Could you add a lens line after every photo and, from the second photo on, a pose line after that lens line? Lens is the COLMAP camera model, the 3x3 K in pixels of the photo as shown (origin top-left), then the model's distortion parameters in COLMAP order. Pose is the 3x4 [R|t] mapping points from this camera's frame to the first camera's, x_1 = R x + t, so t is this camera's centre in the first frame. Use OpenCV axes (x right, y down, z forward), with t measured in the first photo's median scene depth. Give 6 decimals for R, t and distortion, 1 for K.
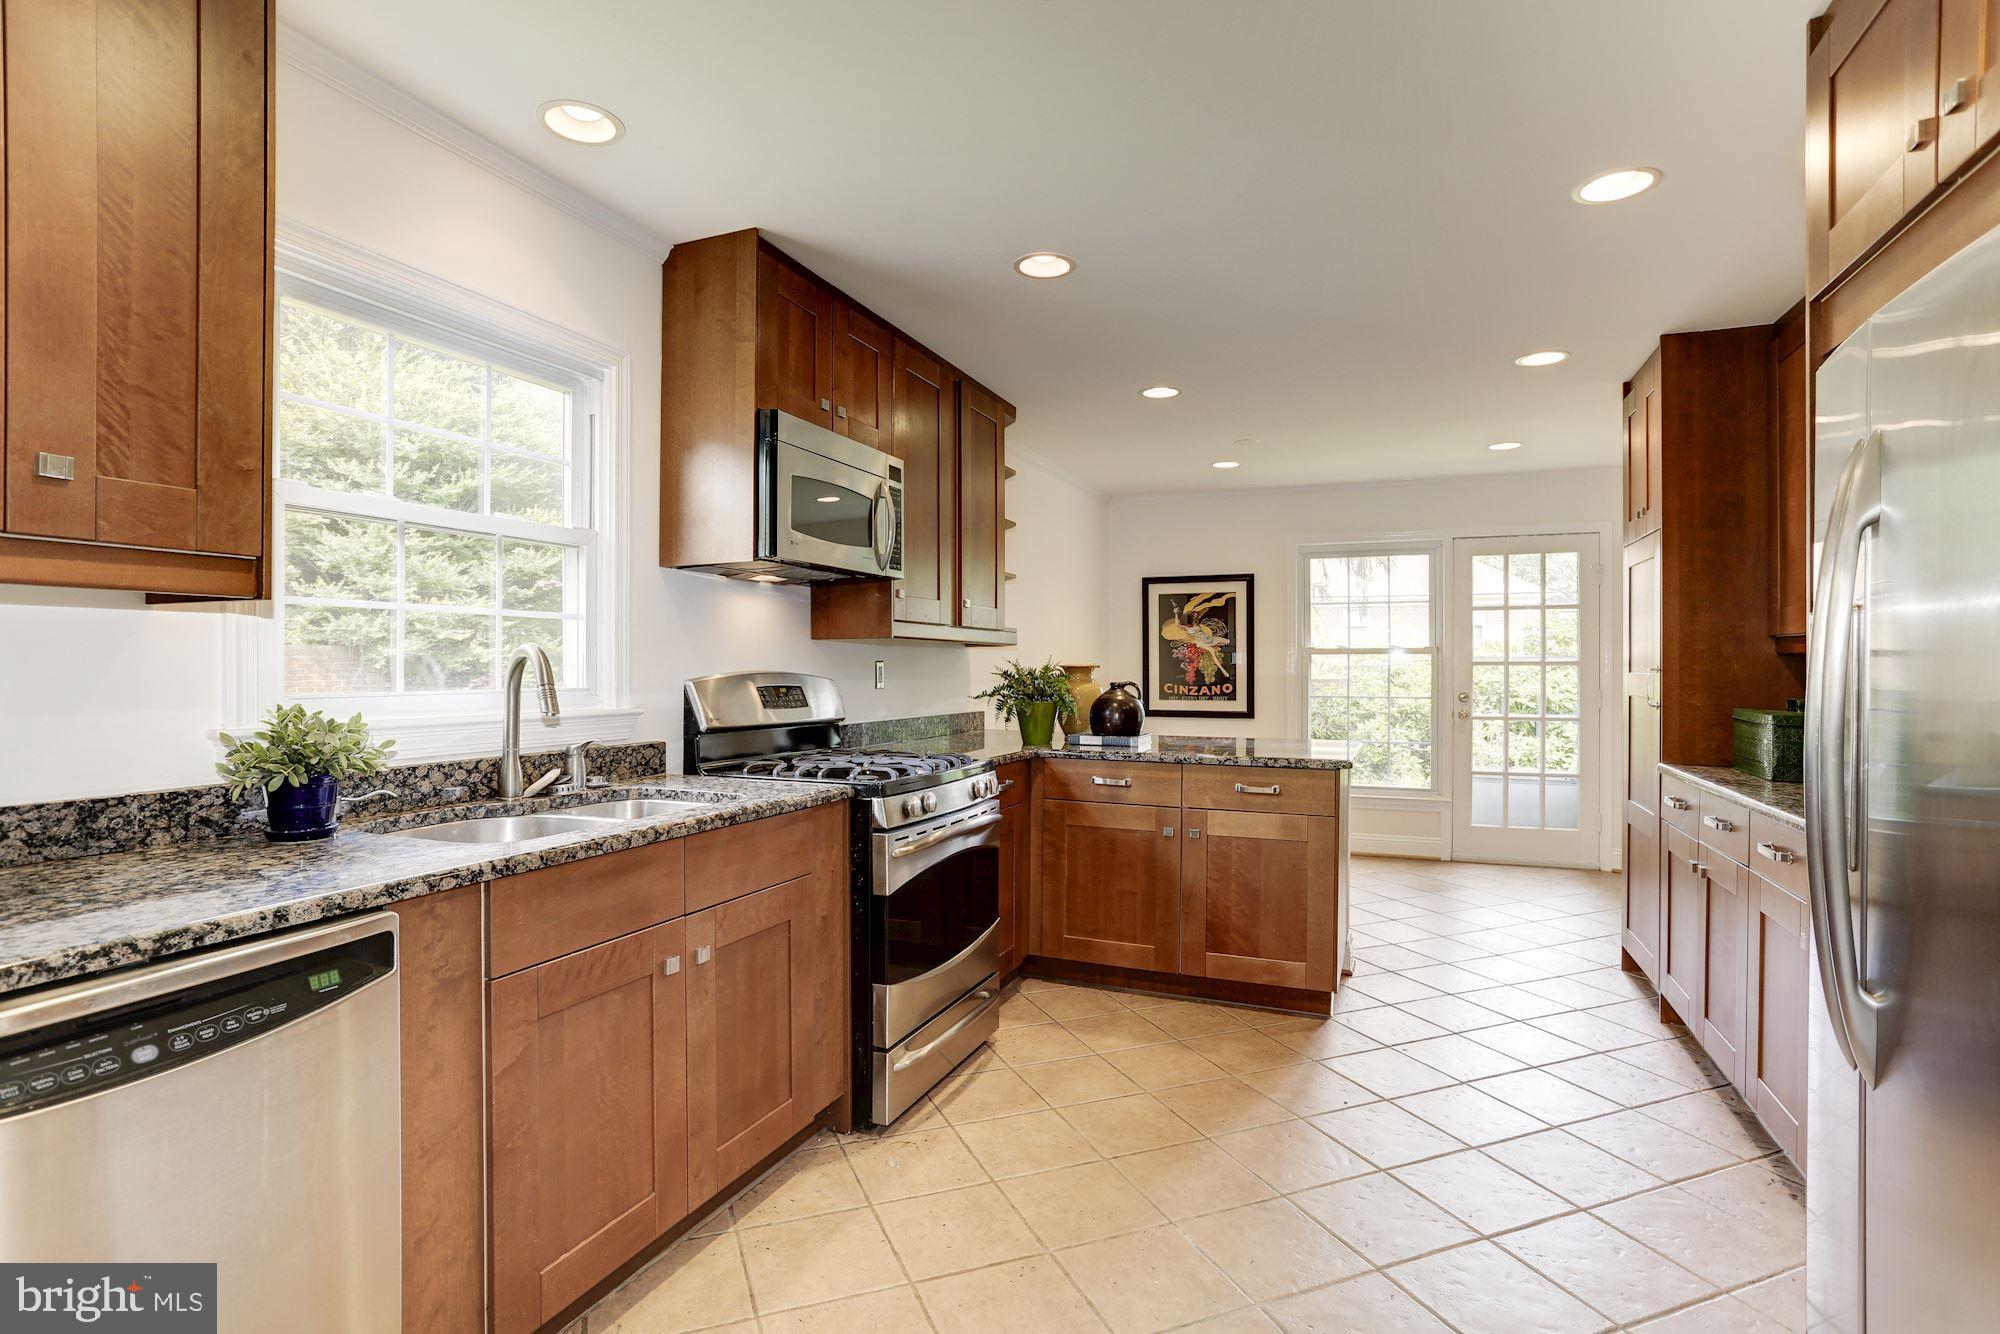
lens RADIAL K [[973.5, 0, 1006.4], [0, 973.5, 668.4], [0, 0, 1]] dist [-0.044226, 0.002367]
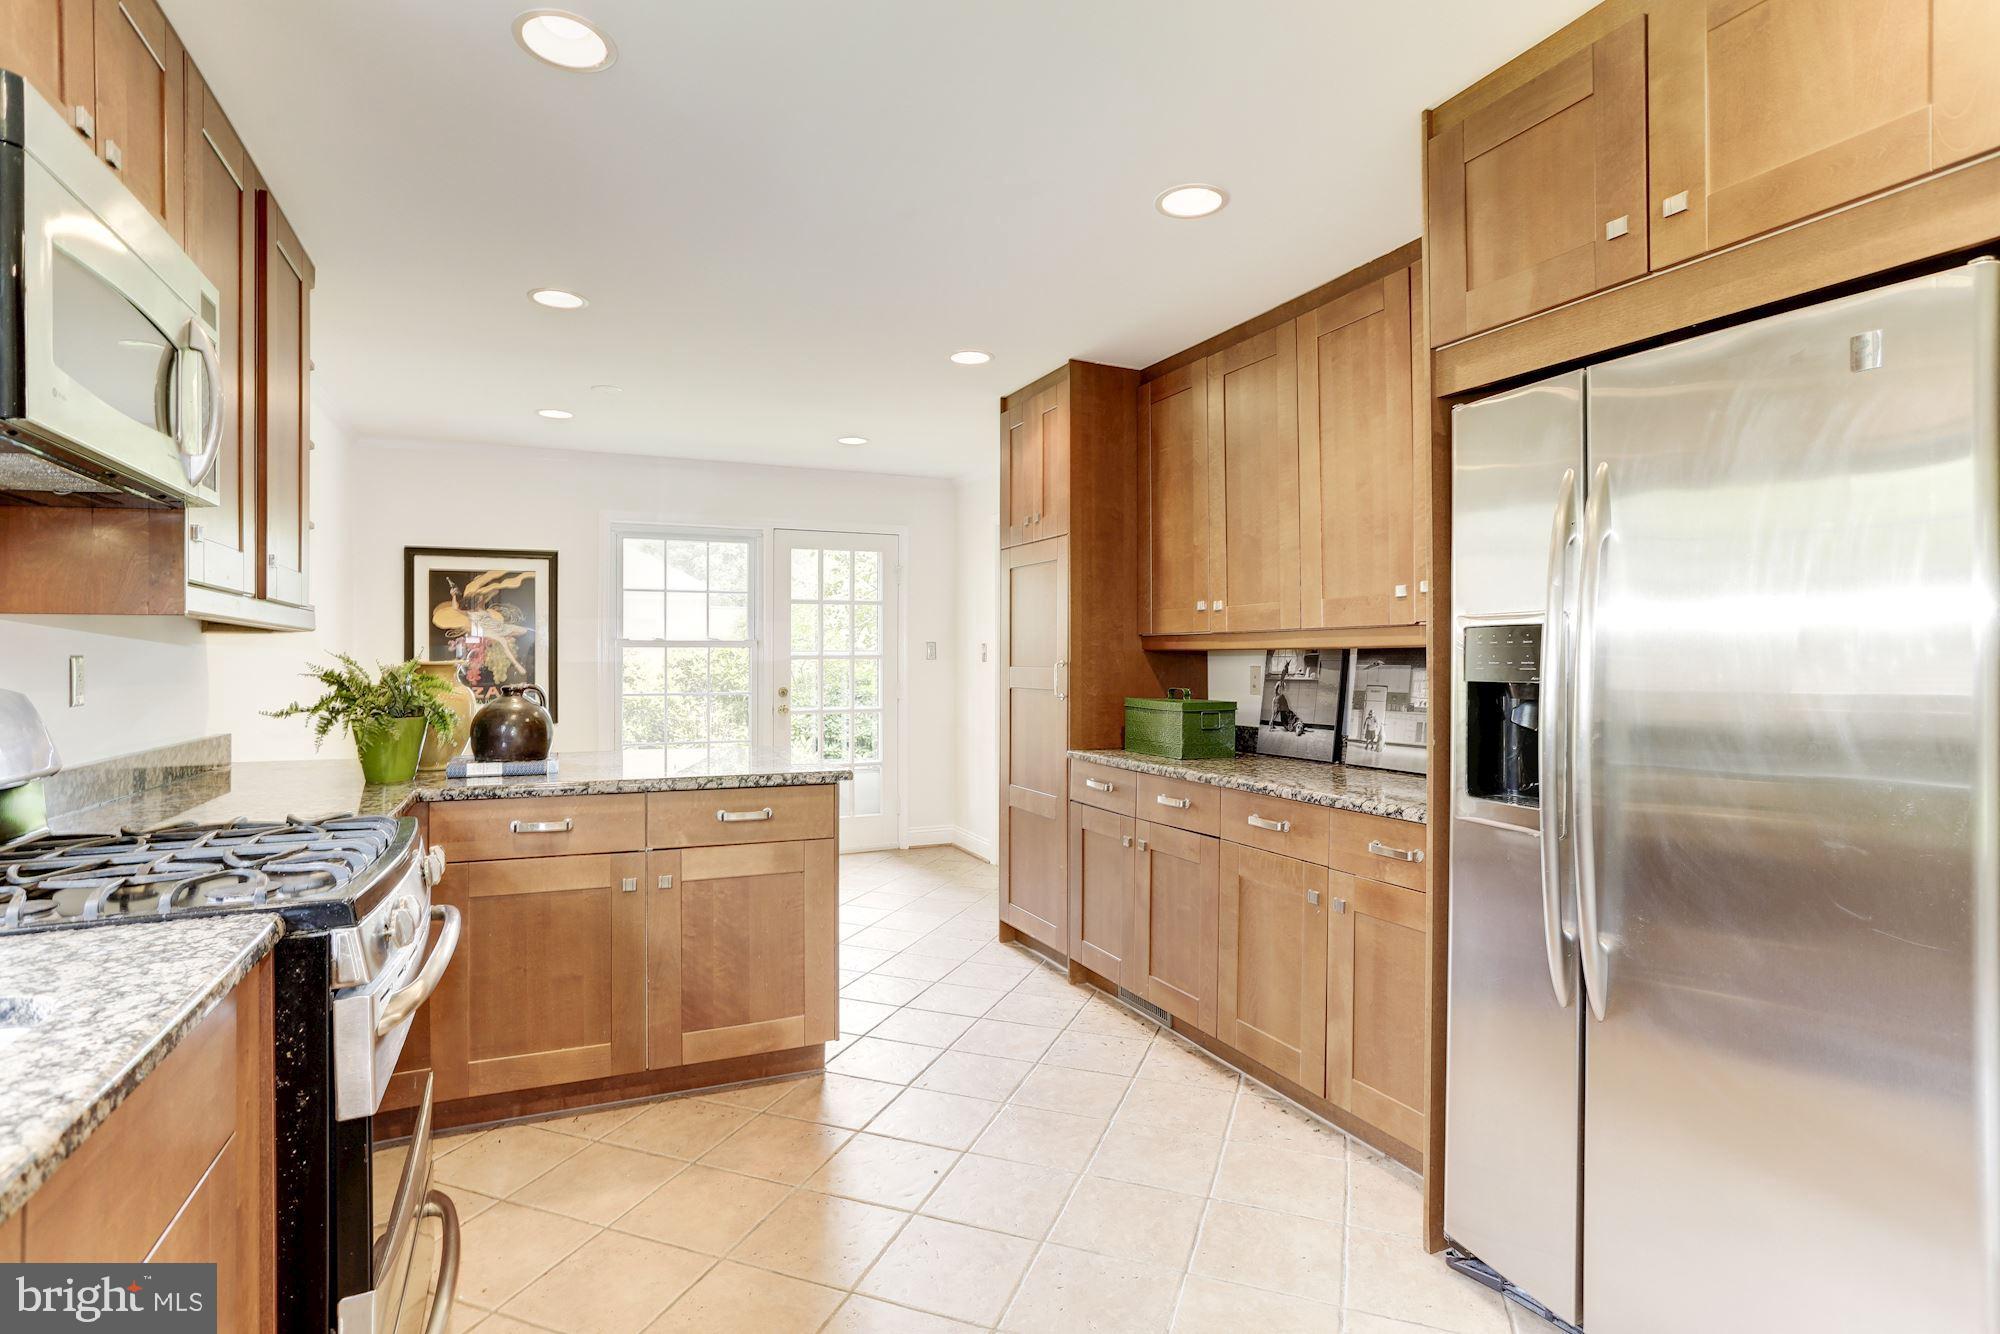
lens RADIAL K [[973.5, 0, 998.8], [0, 973.5, 663.3], [0, 0, 1]] dist [-0.044226, 0.002367]
pose [[0.681187, -0.005382, 0.732090, -0.177547], [0.004145, 0.999985, 0.003494, -0.003456], [-0.732098, 0.000654, 0.681199, 0.282658]]
